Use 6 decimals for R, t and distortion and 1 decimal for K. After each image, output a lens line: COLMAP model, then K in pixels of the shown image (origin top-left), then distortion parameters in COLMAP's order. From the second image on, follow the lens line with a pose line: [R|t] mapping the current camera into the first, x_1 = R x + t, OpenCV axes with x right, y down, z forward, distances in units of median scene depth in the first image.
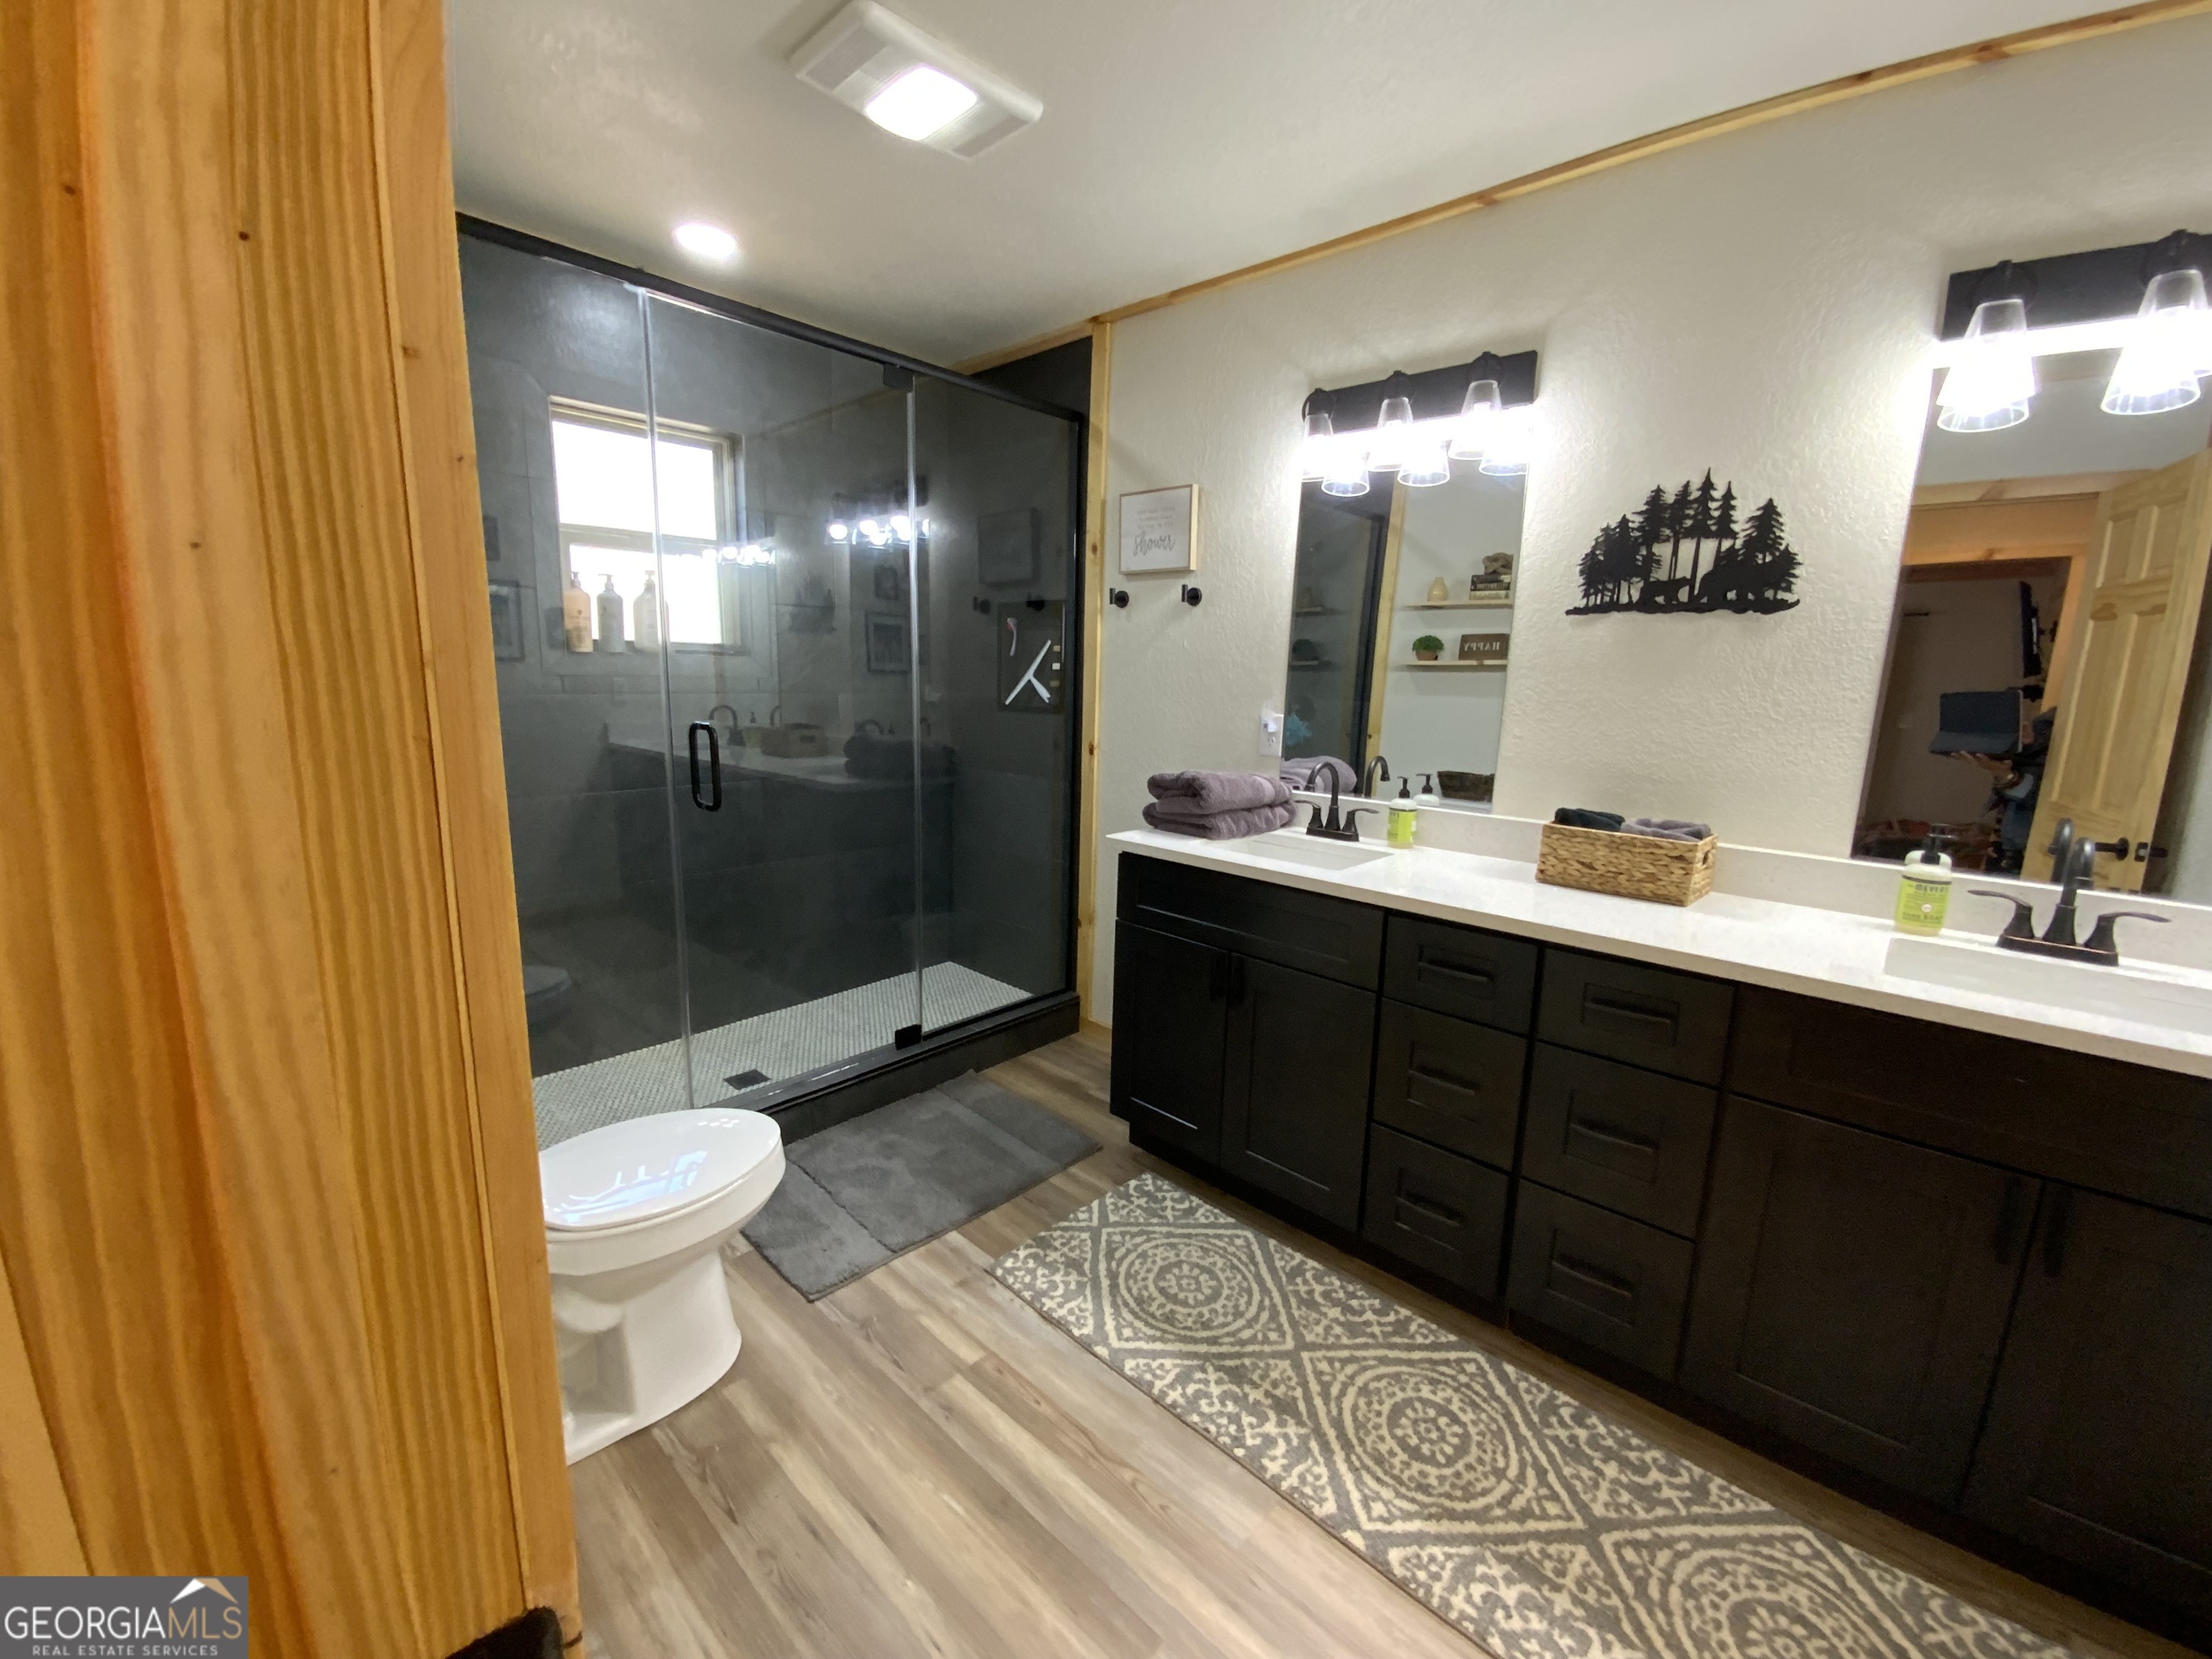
lens RADIAL K [[891.4, 0, 1107.2], [0, 891.4, 828.9], [0, 0, 1]] dist [0.014258, -0.016271]
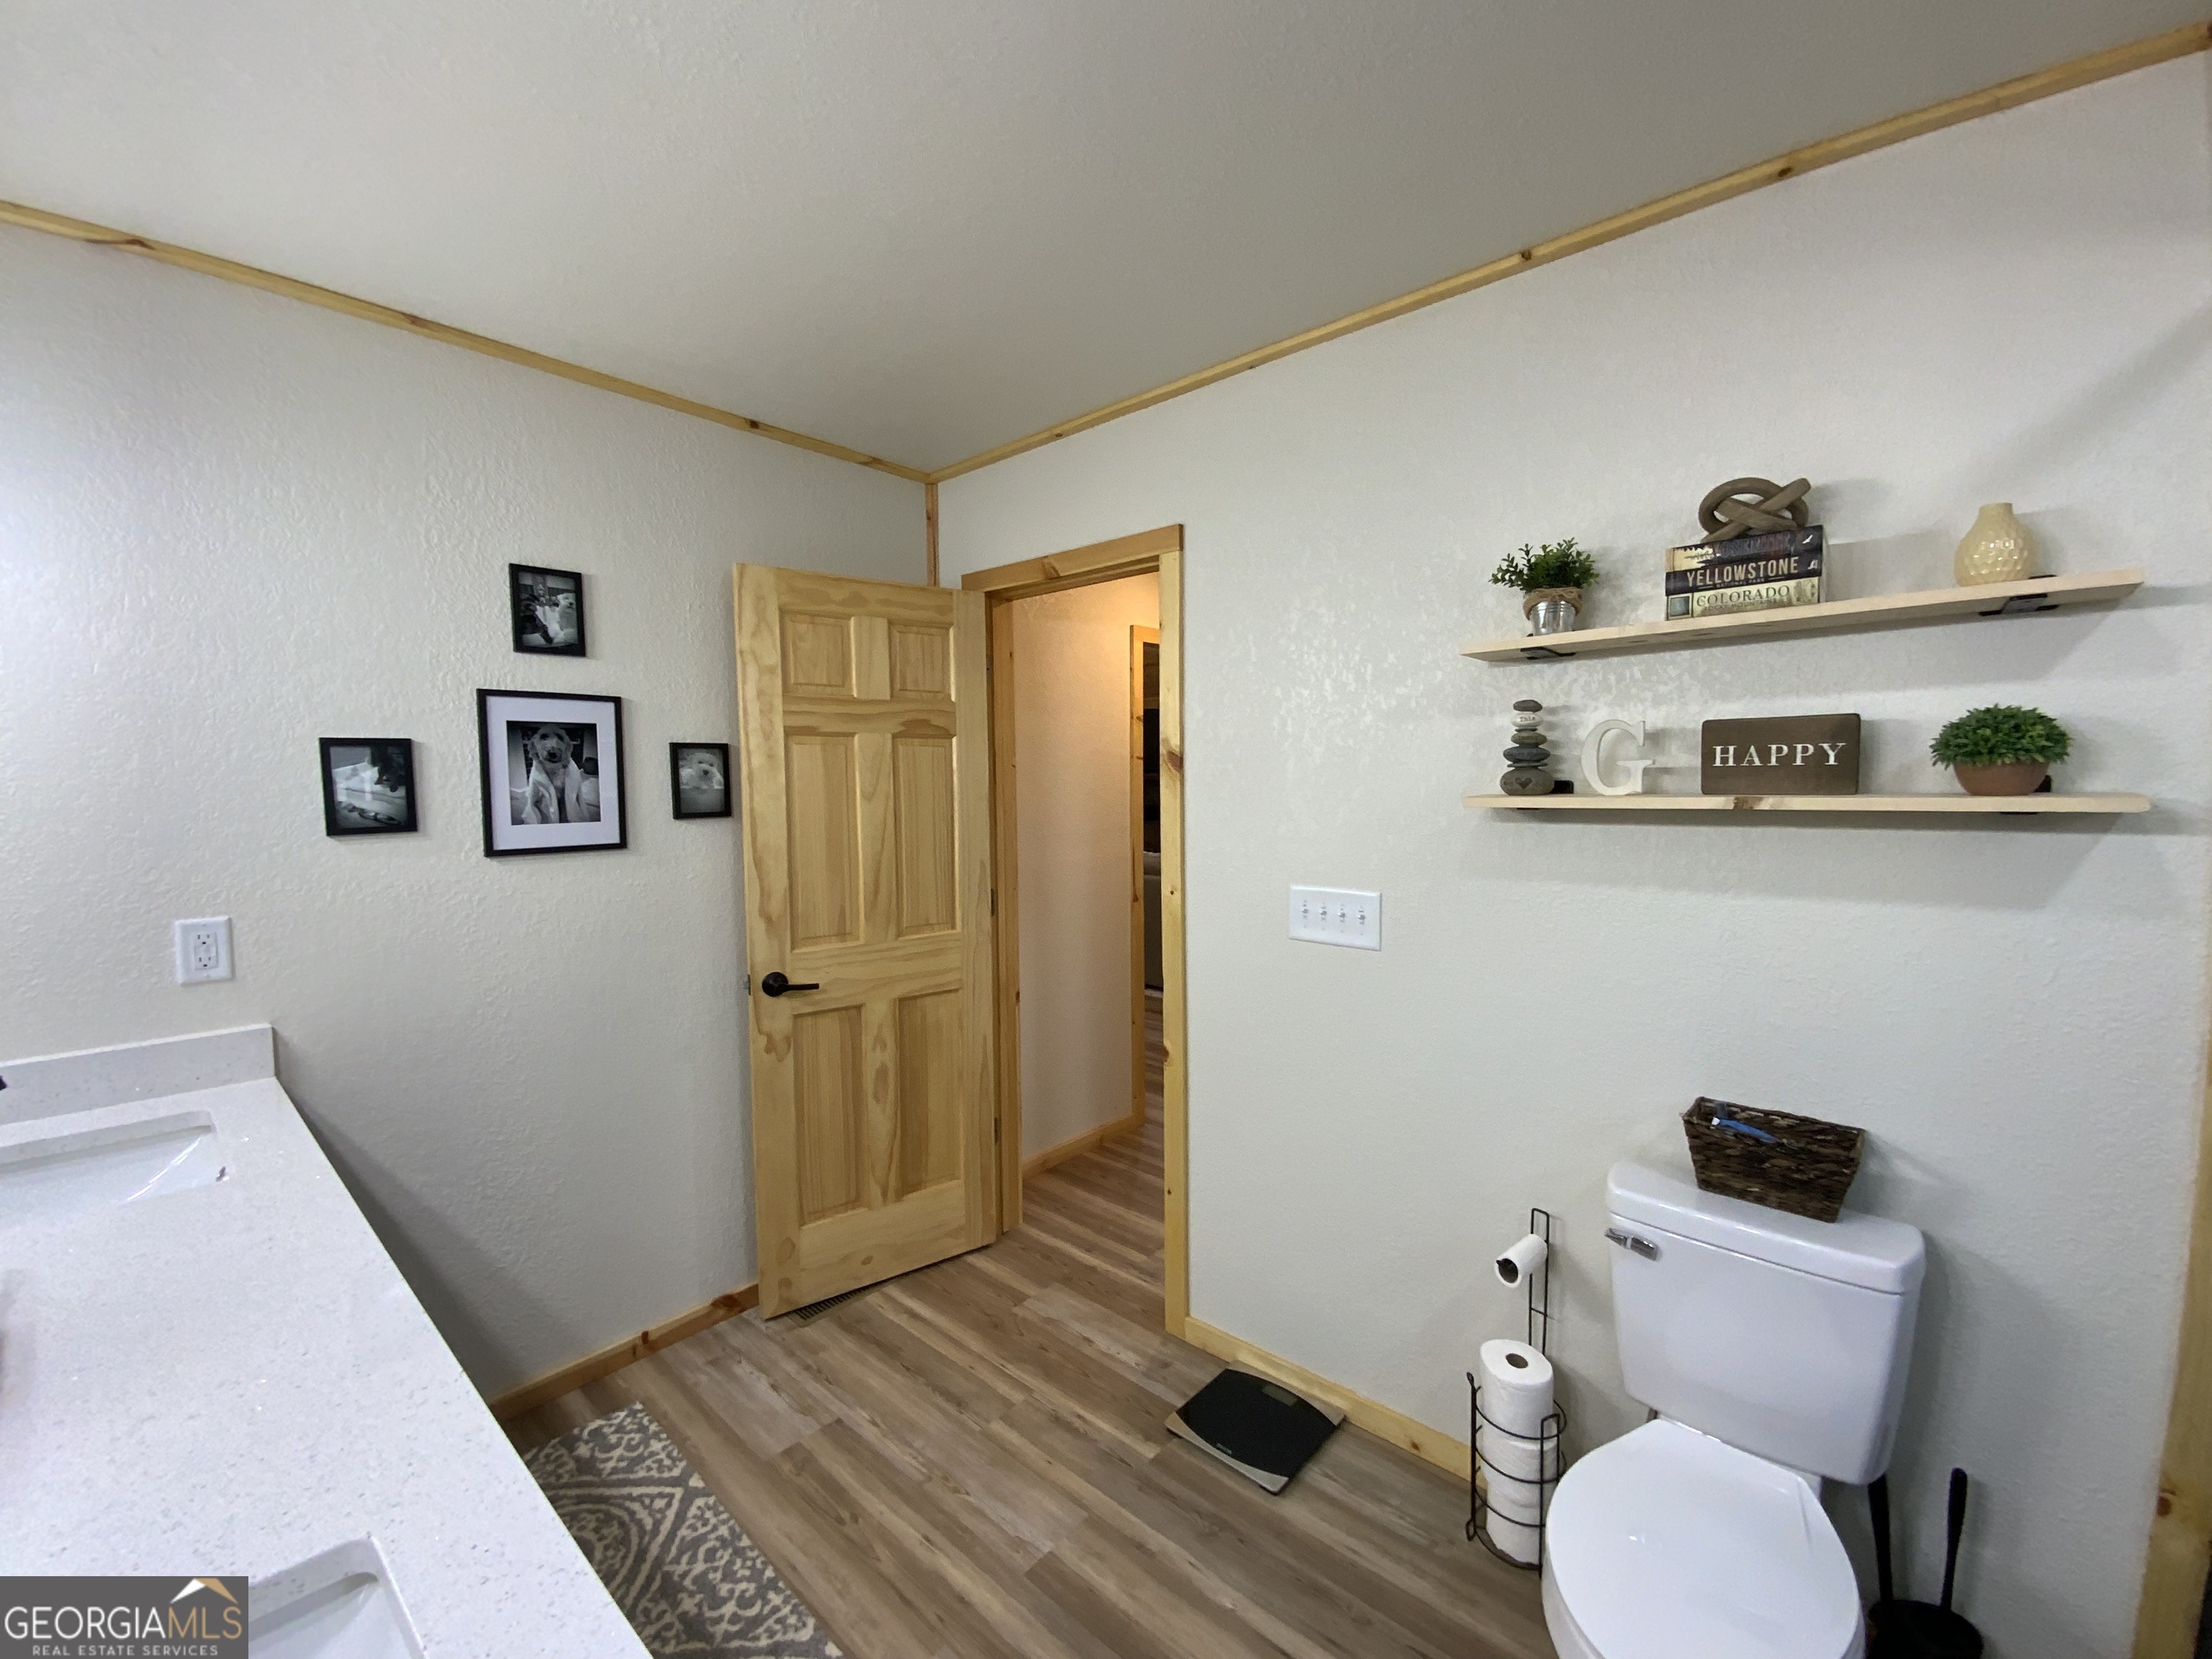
lens RADIAL K [[891.4, 0, 1107.2], [0, 891.4, 828.9], [0, 0, 1]] dist [0.014258, -0.016271]
pose [[-0.999448, -0.014015, -0.030123, -0.005026], [-0.020652, 0.972291, 0.232859, -0.300129], [0.026025, 0.233352, -0.972044, 1.298216]]
